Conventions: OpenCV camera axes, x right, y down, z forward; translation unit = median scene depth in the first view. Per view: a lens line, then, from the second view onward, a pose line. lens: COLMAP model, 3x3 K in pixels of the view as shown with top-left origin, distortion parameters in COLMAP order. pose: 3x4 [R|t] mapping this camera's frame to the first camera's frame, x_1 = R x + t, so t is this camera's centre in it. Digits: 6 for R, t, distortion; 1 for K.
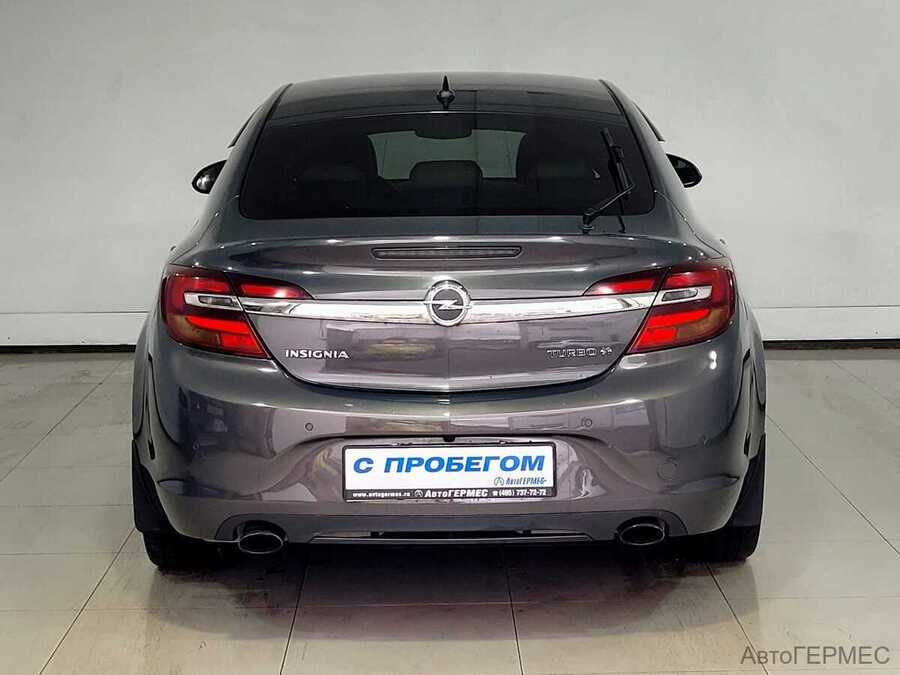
lens RADIAL K [[748.8, 0, 450.0], [0, 748.8, 337.5], [0, 0, 1]] dist [0.014777, 0.001348]
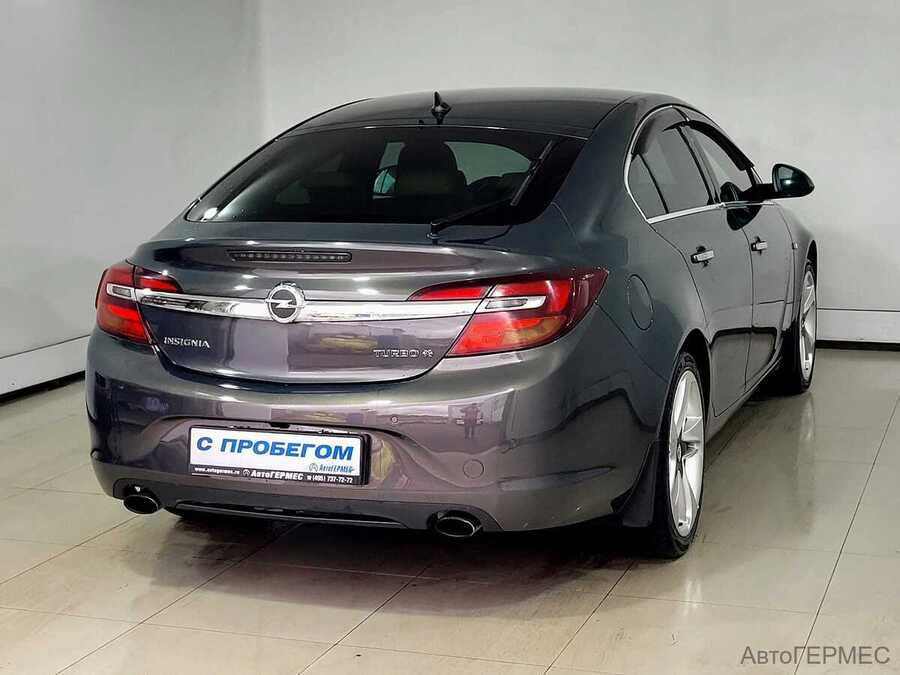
lens RADIAL K [[677.0, 0, 450.0], [0, 677.0, 337.5], [0, 0, 1]] dist [0.002955, 0.000145]
pose [[0.987309, 0.048260, -0.151299, 0.396436], [-0.045949, 0.998768, 0.018738, -0.024626], [0.152017, -0.011548, 0.988310, 0.053378]]
